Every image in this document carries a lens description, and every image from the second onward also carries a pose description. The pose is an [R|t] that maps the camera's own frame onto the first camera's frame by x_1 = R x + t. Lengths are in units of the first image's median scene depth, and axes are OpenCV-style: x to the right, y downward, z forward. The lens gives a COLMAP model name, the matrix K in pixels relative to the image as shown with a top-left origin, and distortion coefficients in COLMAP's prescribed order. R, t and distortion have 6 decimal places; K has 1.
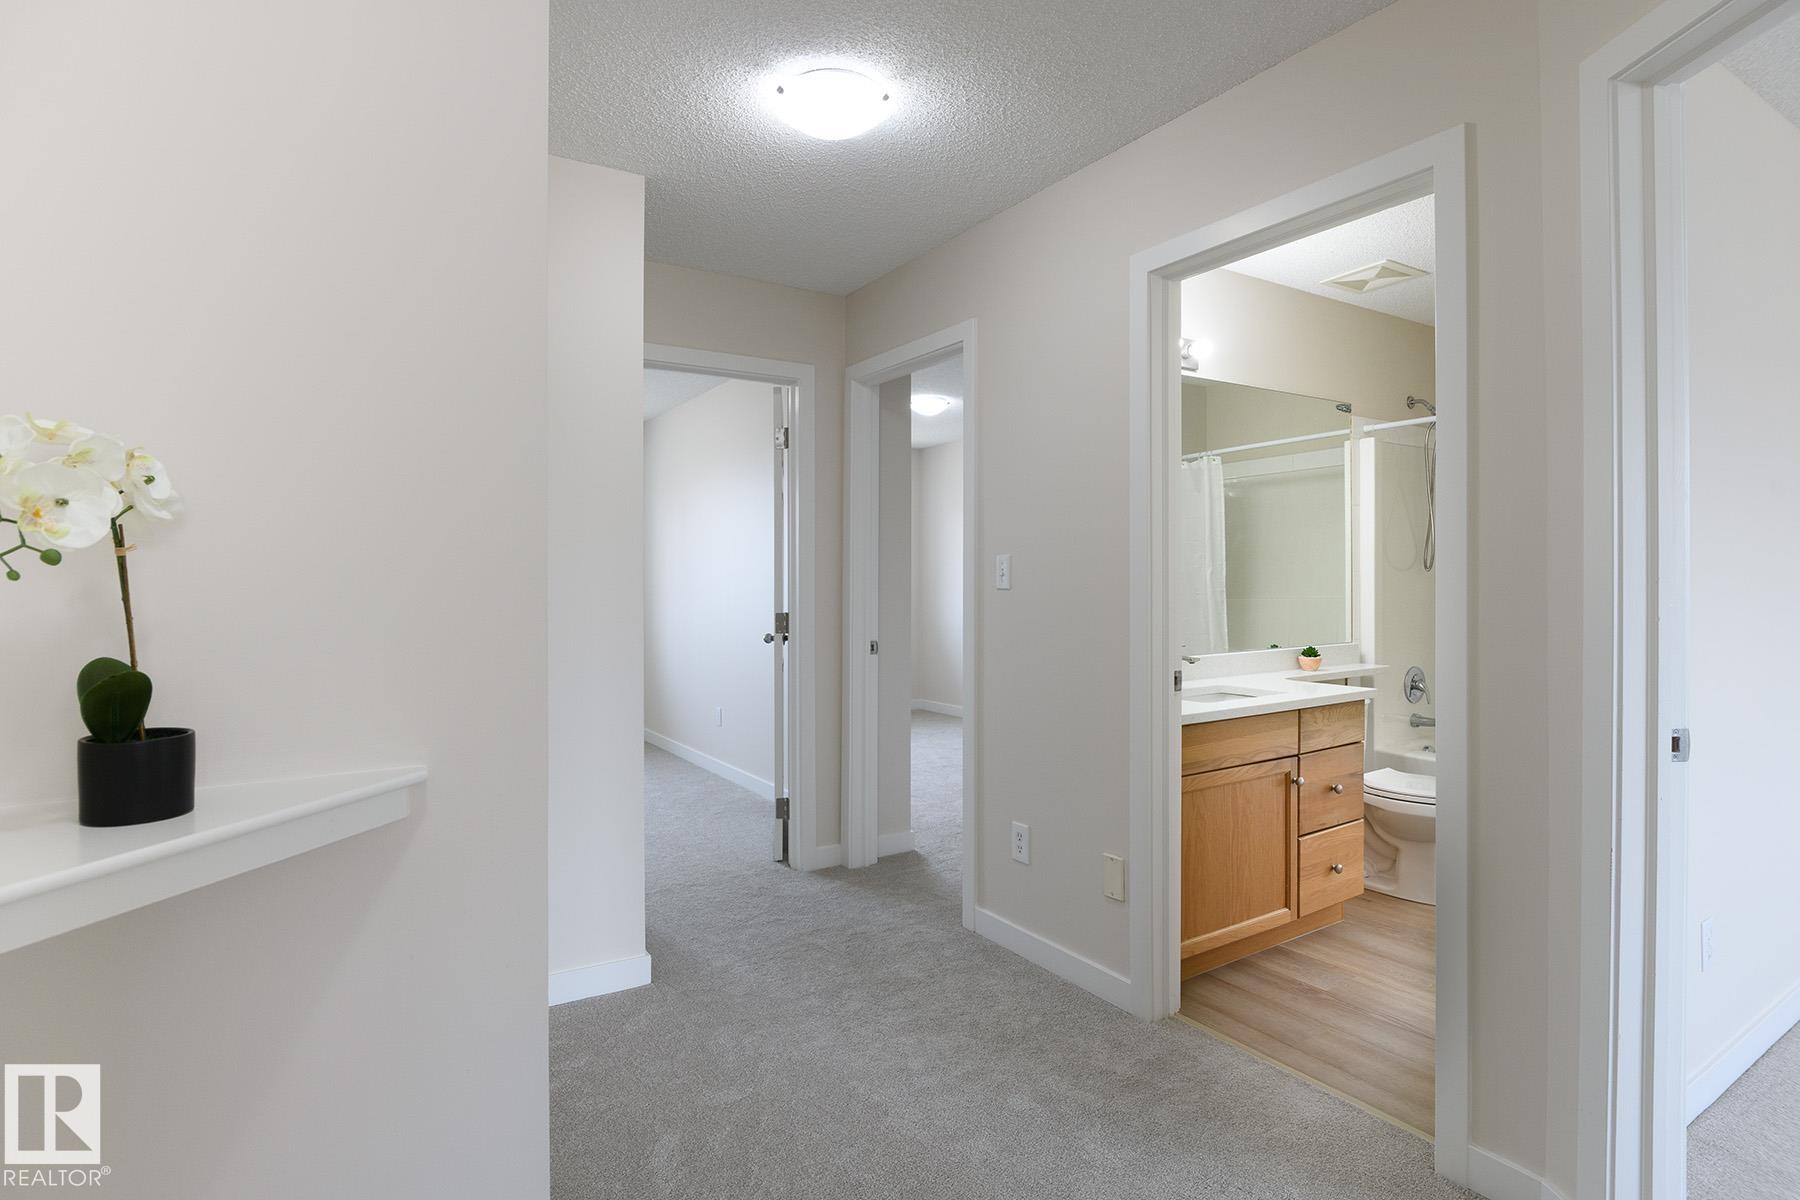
lens RADIAL K [[923.3, 0, 925.9], [0, 923.3, 582.2], [0, 0, 1]] dist [0.001745, 0.000319]
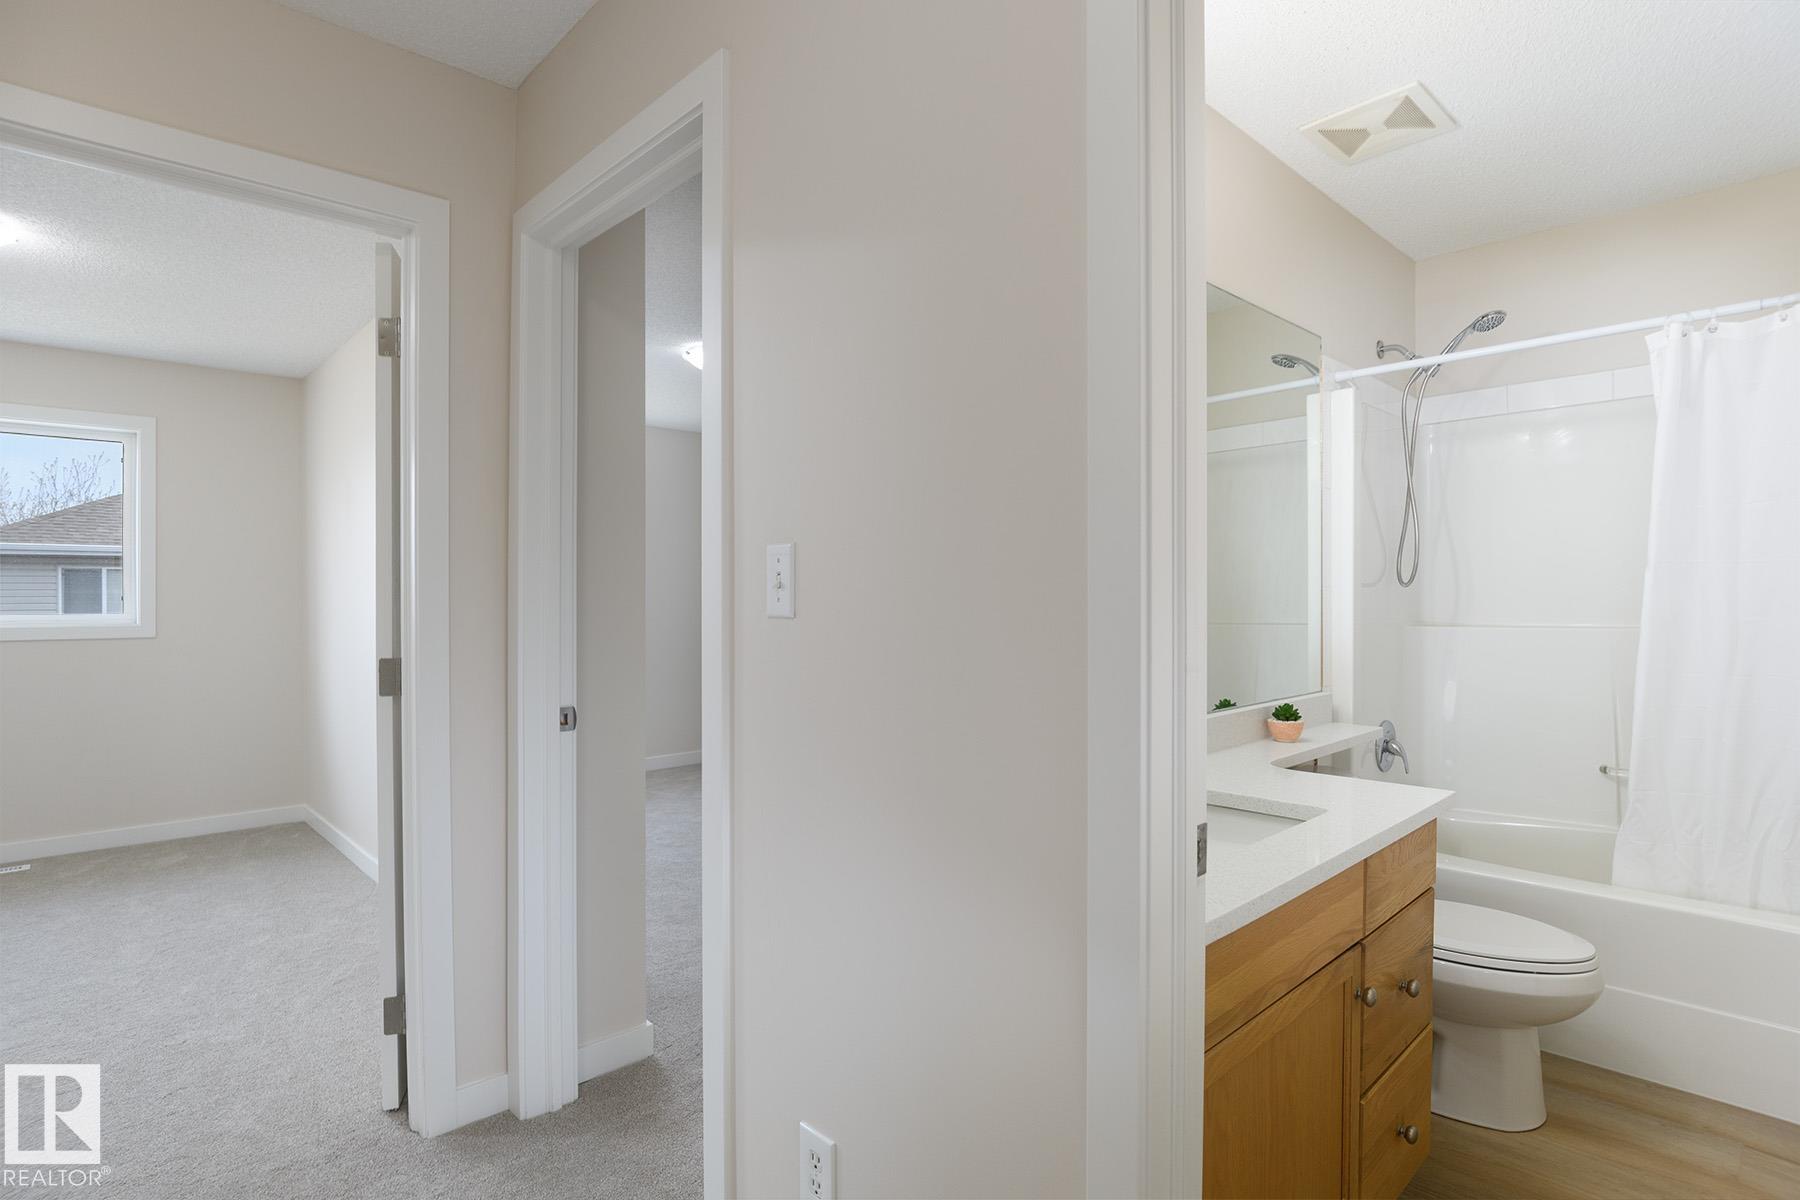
lens RADIAL K [[916.0, 0, 900.0], [0, 916.0, 600.0], [0, 0, 1]] dist [-0.019605, 0.000651]
pose [[0.987597, -0.000890, 0.157009, 0.055596], [0.001705, 0.999986, -0.005060, 0.001781], [-0.157002, 0.005265, 0.987584, 0.421263]]
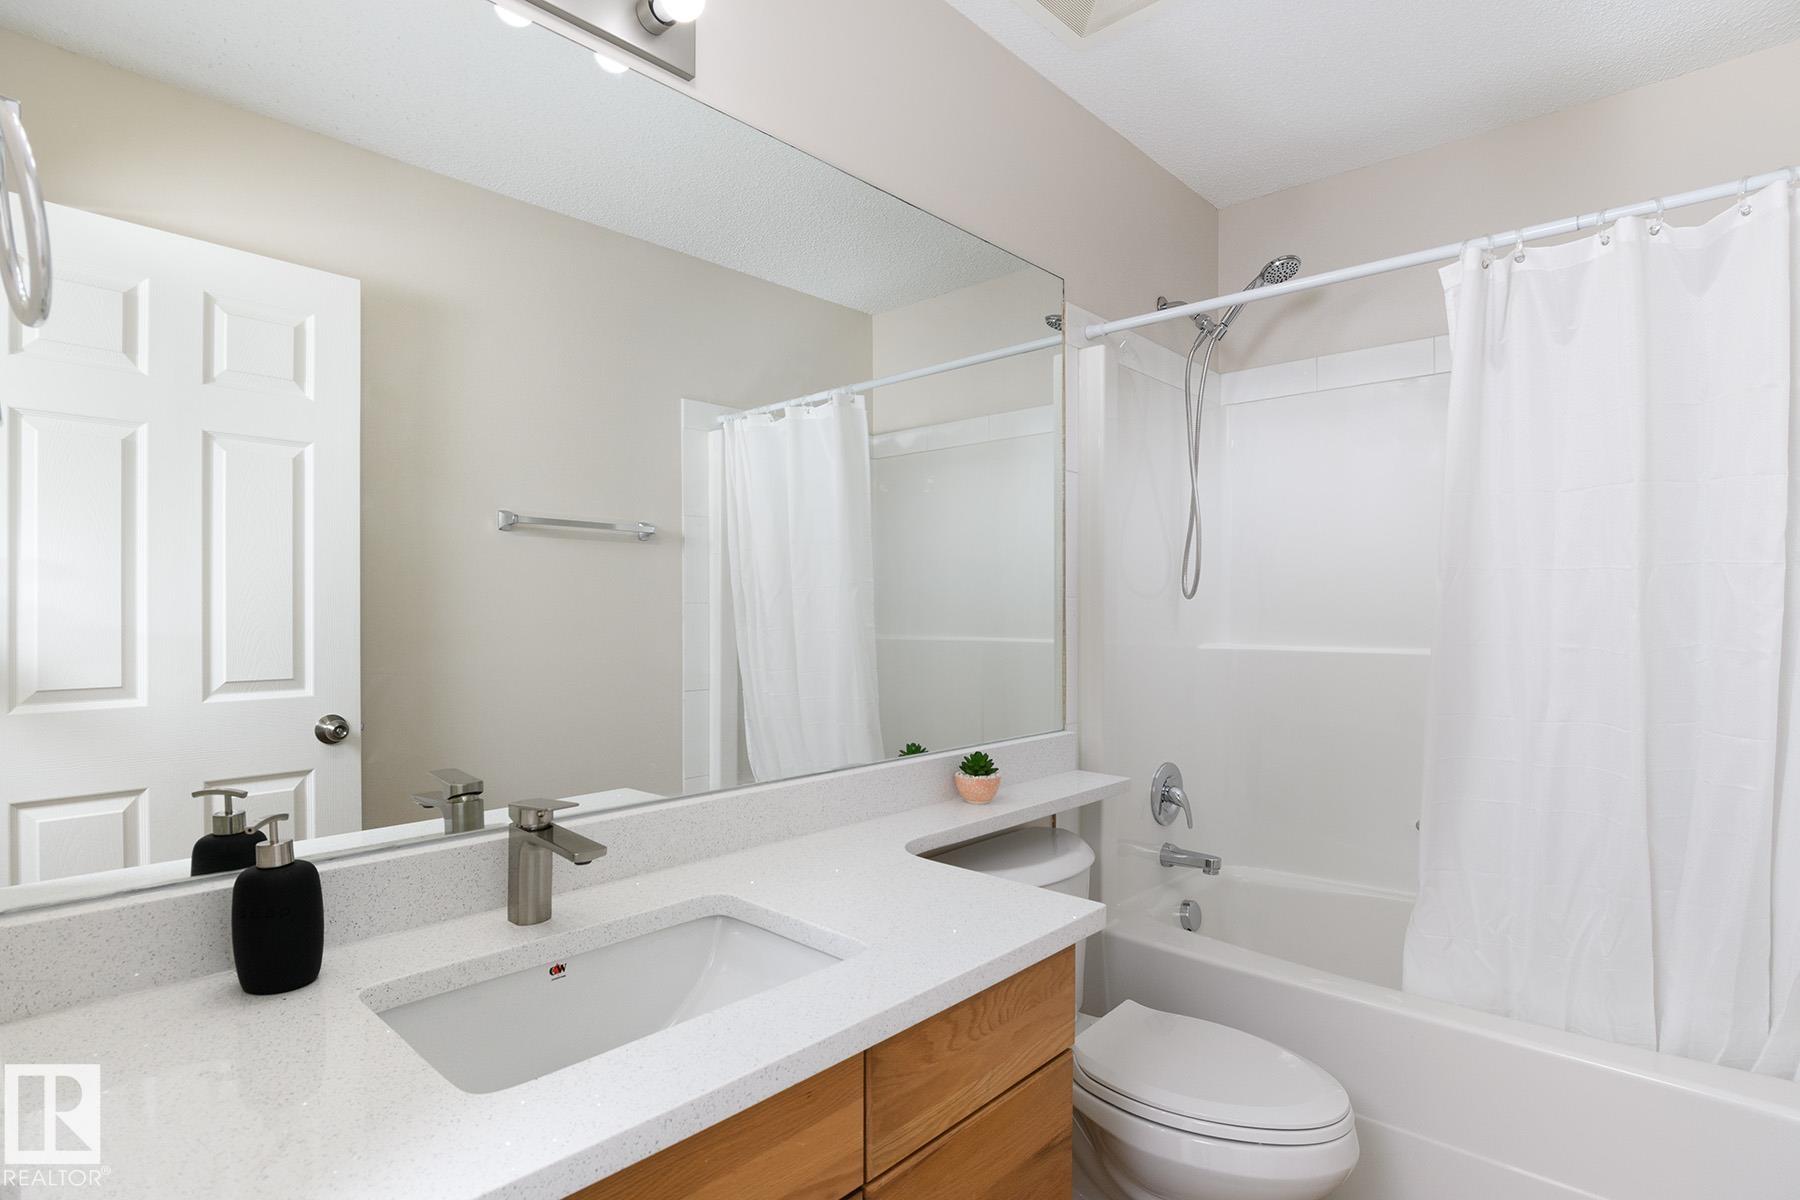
lens RADIAL K [[935.7, 0, 899.3], [0, 935.7, 605.2], [0, 0, 1]] dist [-0.006514, -0.000660]
pose [[0.971941, 0.008966, 0.235054, 0.262433], [-0.005924, 0.999889, -0.013645, 0.001811], [-0.235150, 0.011870, 0.971887, 0.541350]]
